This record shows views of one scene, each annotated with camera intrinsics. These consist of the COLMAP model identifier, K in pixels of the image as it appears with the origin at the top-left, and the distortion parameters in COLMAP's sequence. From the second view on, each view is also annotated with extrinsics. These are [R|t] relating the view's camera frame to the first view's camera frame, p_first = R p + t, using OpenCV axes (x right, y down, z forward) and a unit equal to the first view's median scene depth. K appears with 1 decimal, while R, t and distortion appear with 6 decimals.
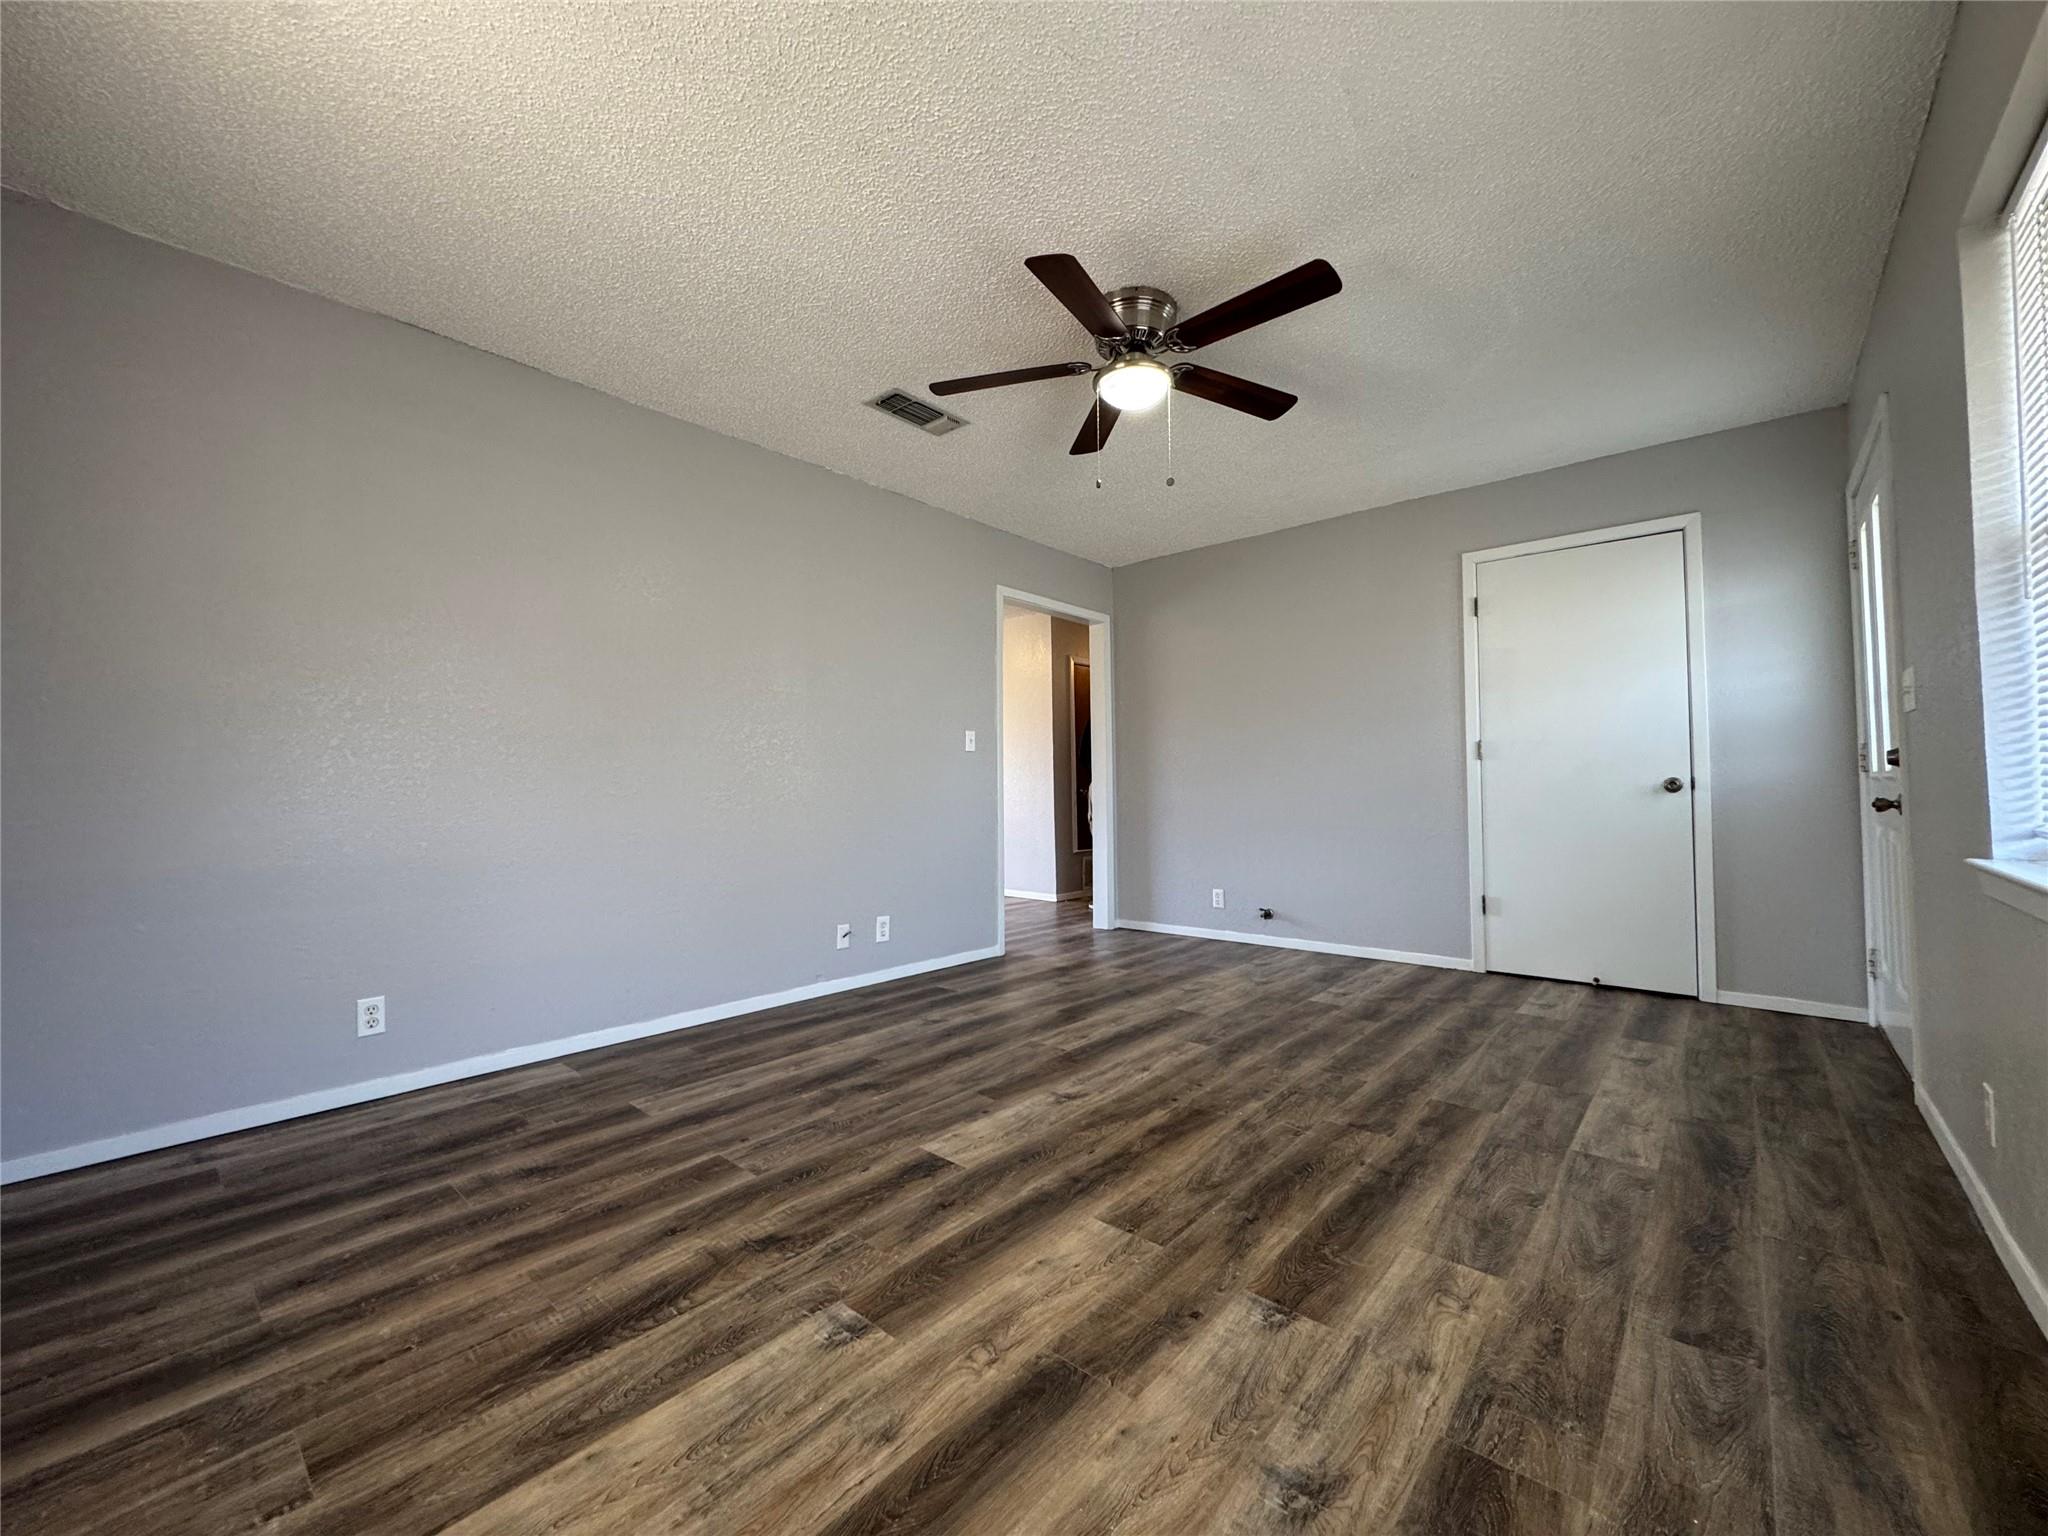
lens RADIAL K [[814.6, 0, 1023.4], [0, 814.6, 765.7], [0, 0, 1]] dist [-0.003161, 0.000204]
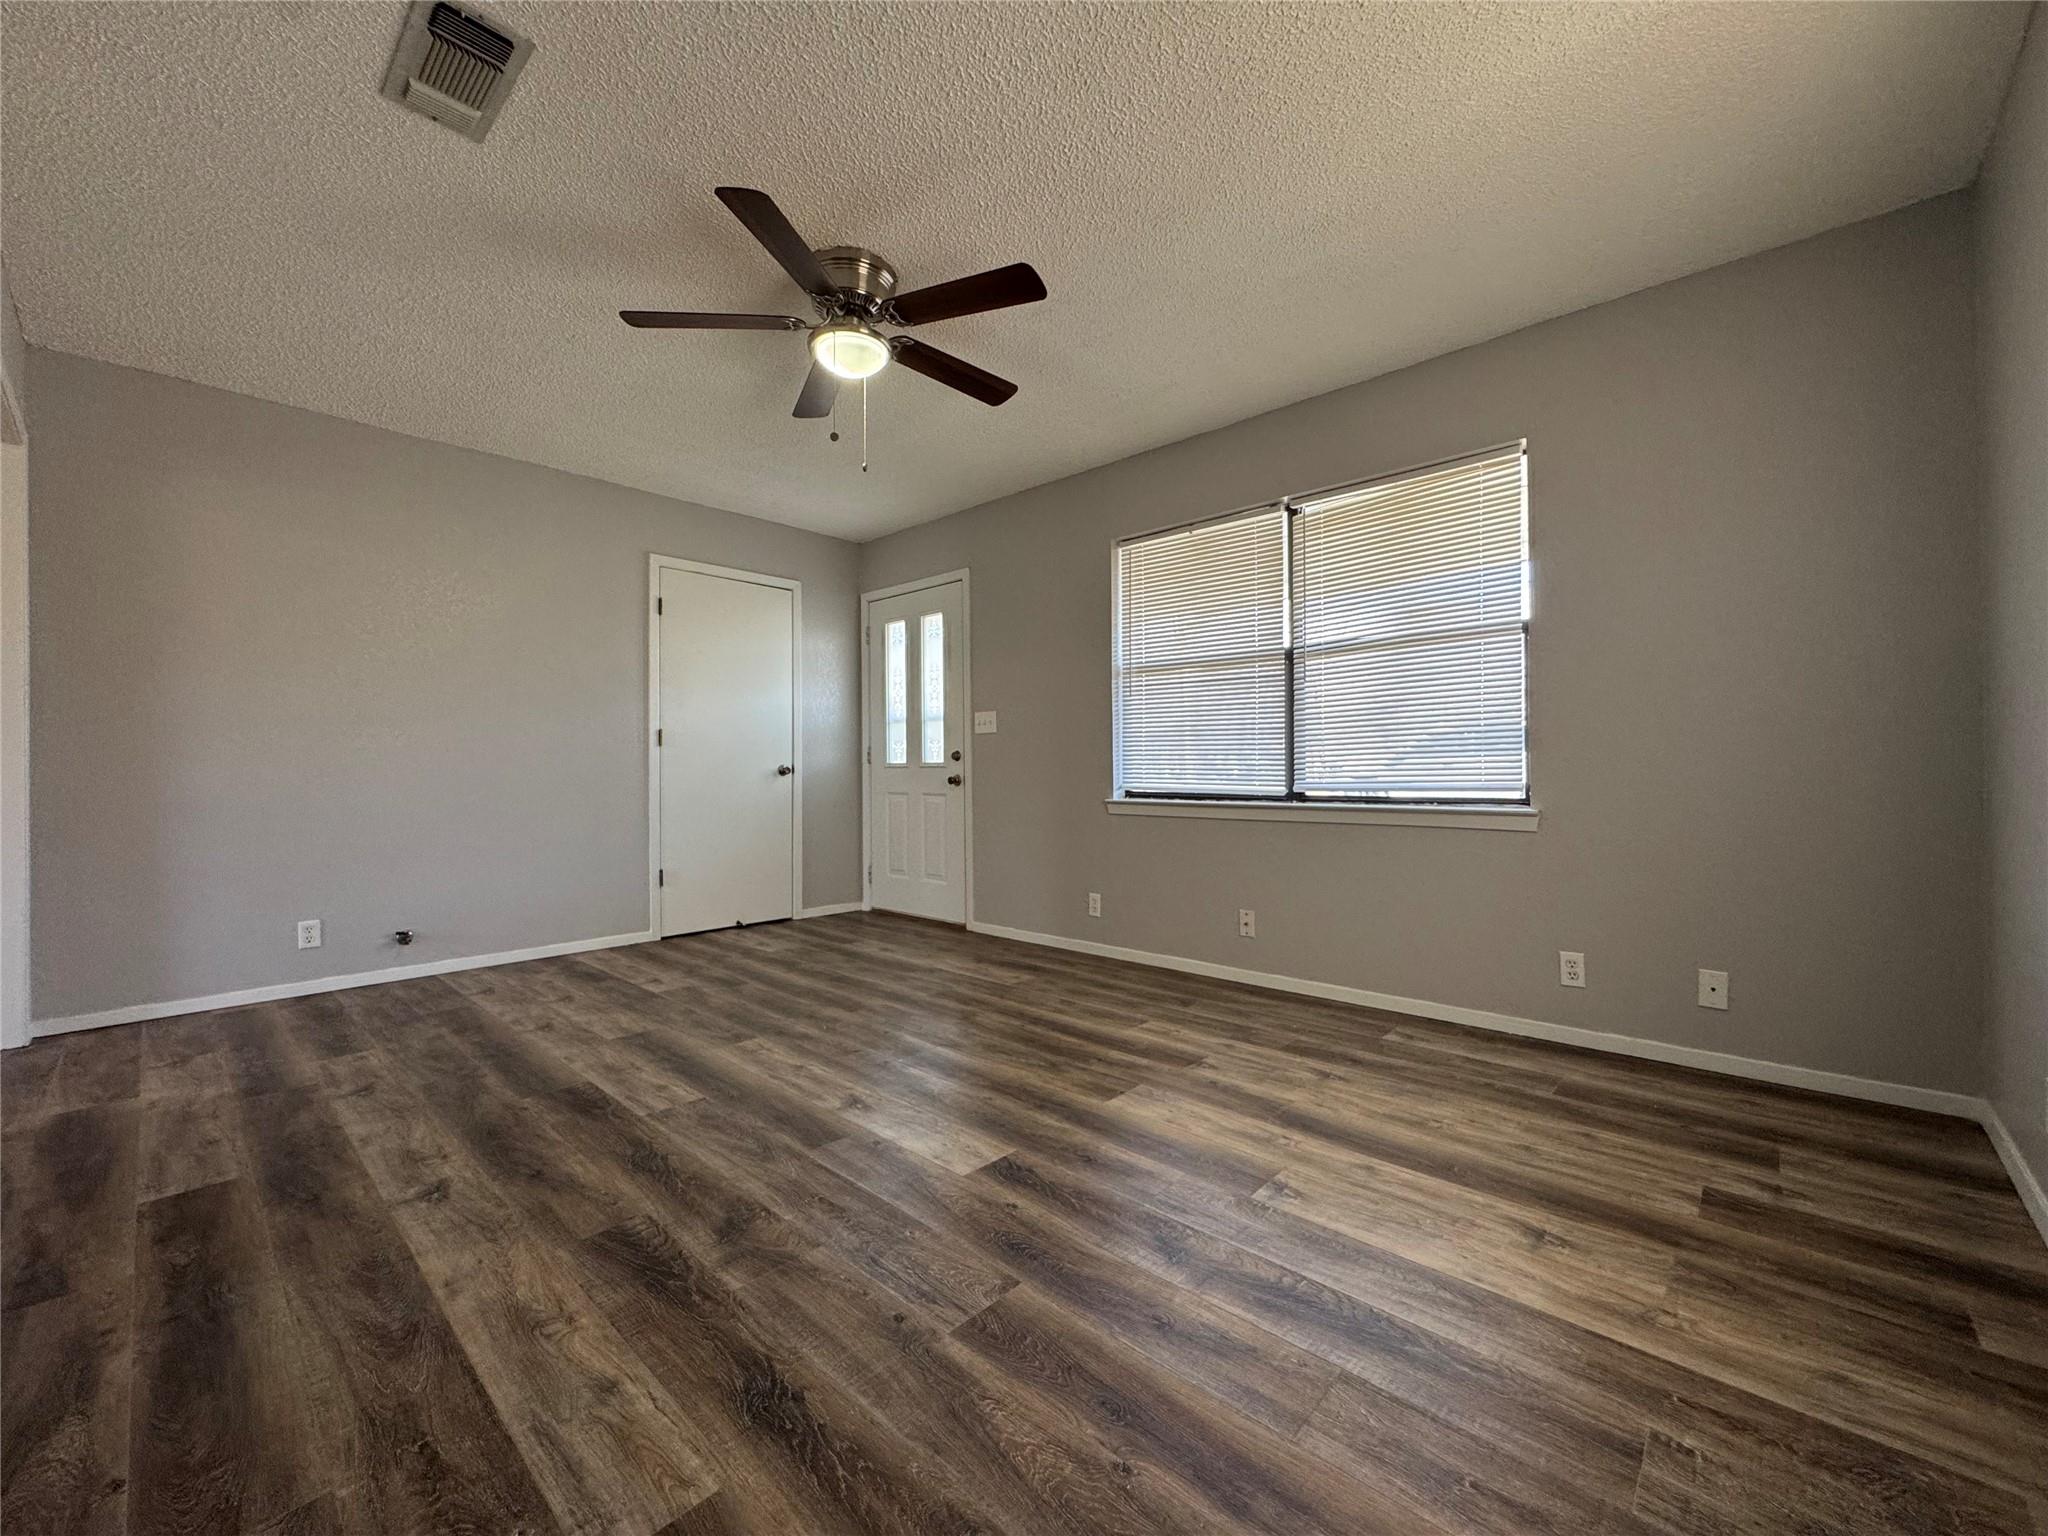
lens RADIAL K [[814.6, 0, 1023.4], [0, 814.6, 765.7], [0, 0, 1]] dist [-0.003161, 0.000204]
pose [[0.029064, 0.013333, 0.999489, -0.915257], [-0.024392, 0.999623, -0.012625, 0.035966], [-0.999280, -0.024012, 0.029379, 0.840914]]
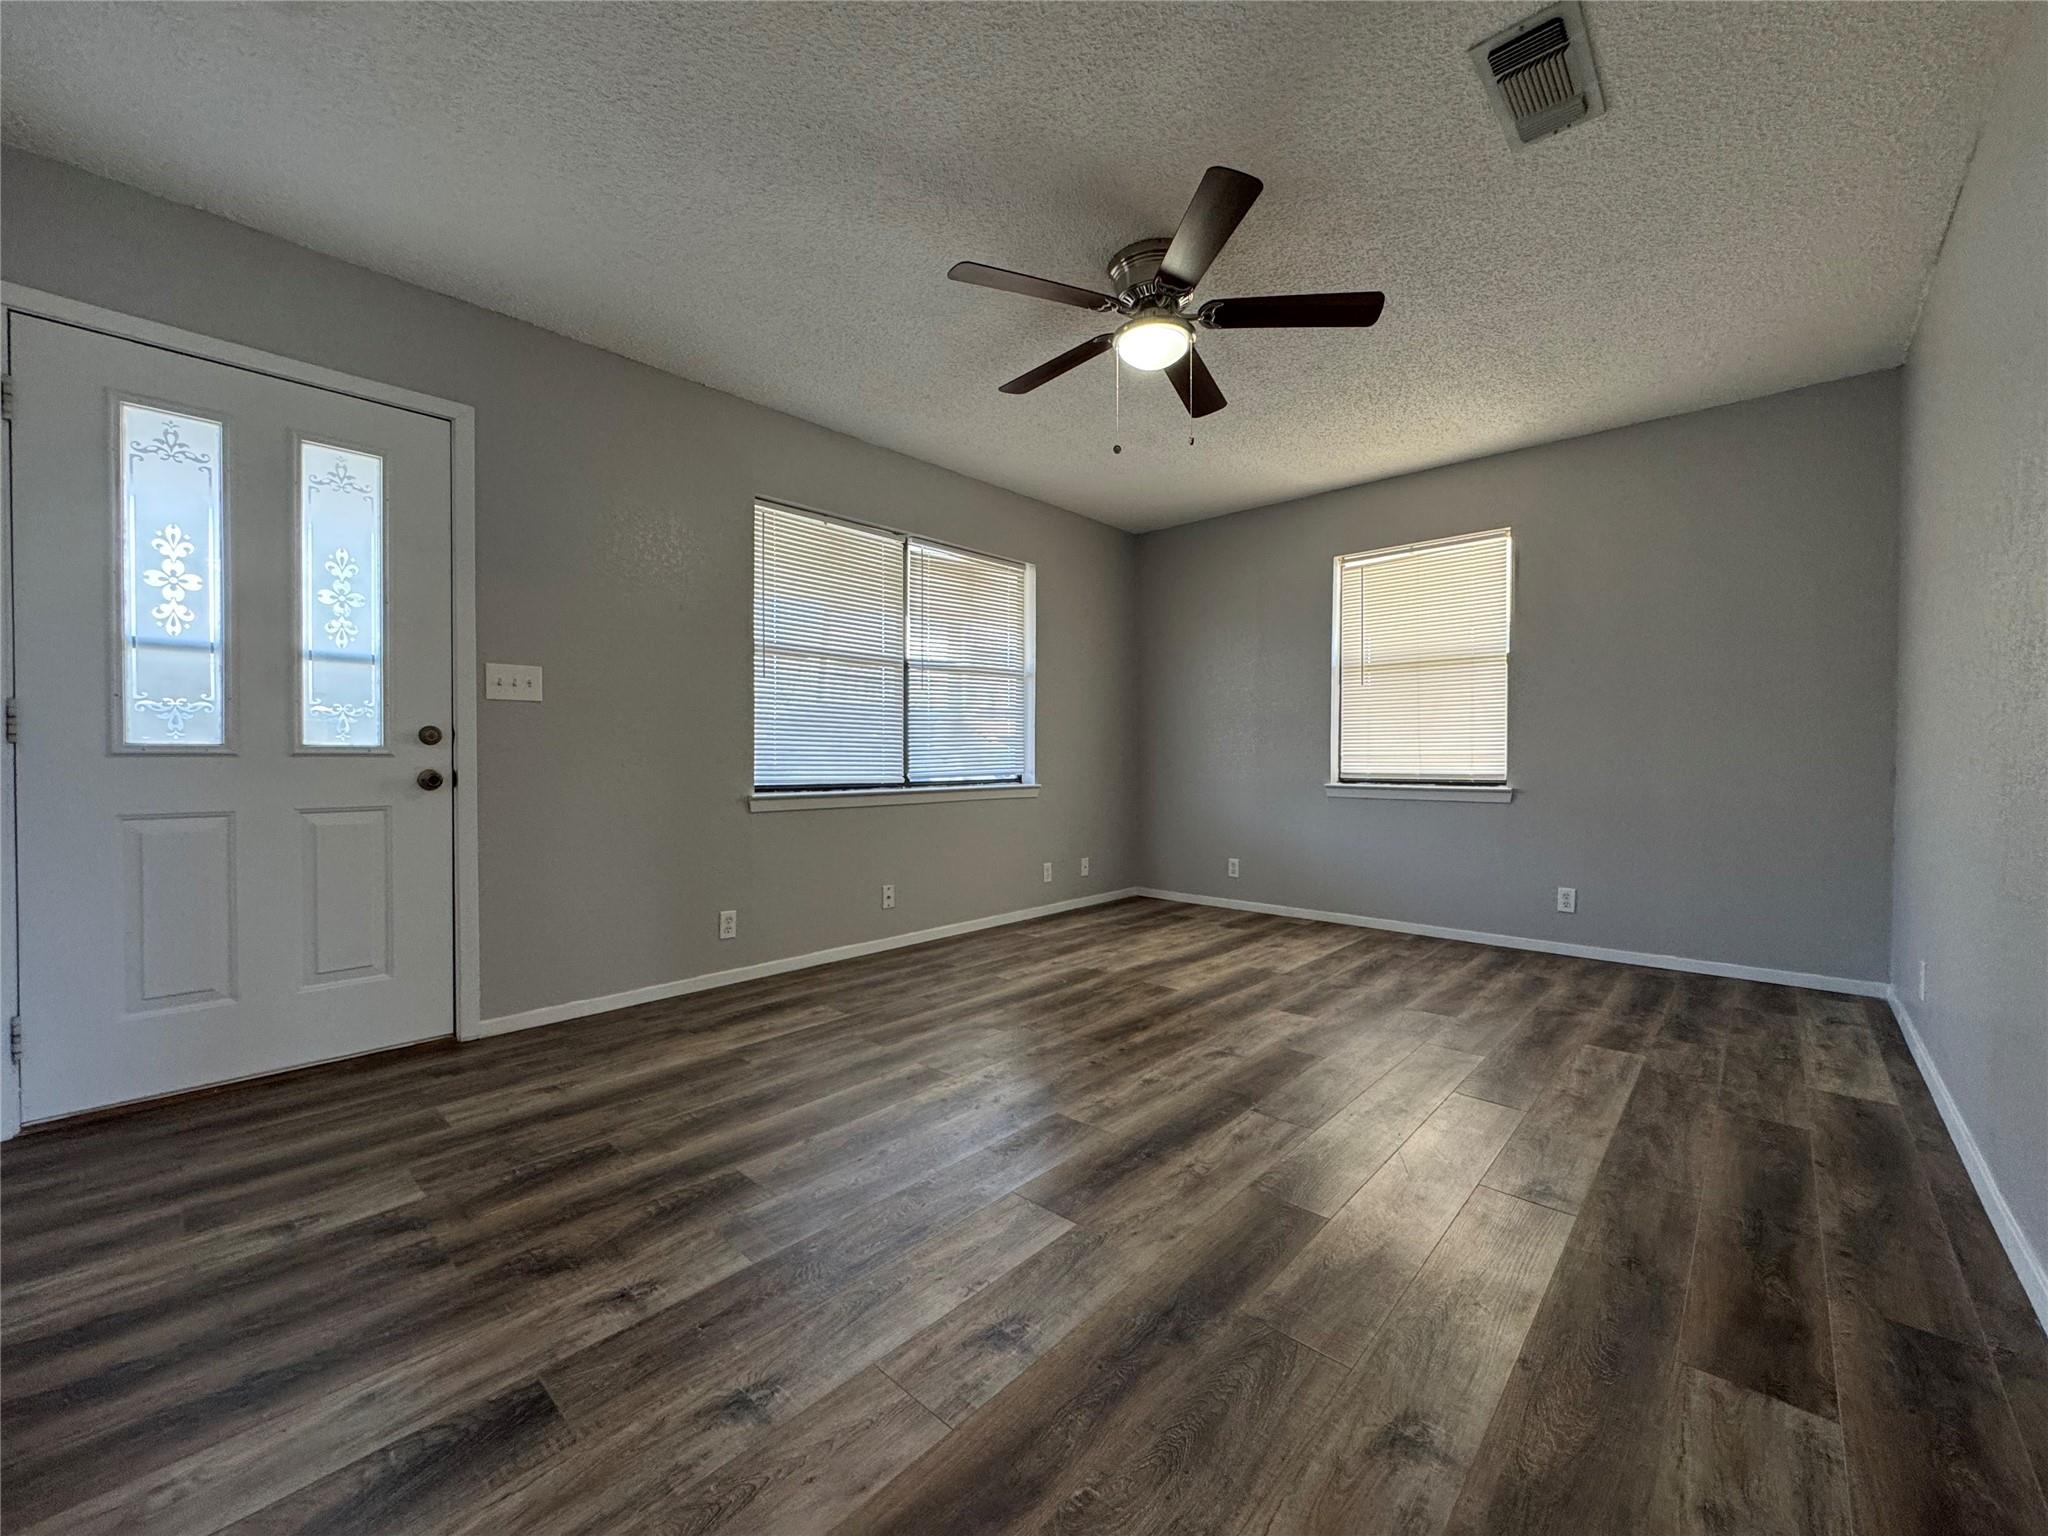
lens RADIAL K [[814.6, 0, 1023.4], [0, 814.6, 765.7], [0, 0, 1]] dist [-0.003161, 0.000204]
pose [[-0.999683, 0.007224, 0.024104, 0.301591], [0.006785, 0.999810, -0.018270, 0.058123], [-0.024231, -0.018100, -0.999543, 2.188843]]
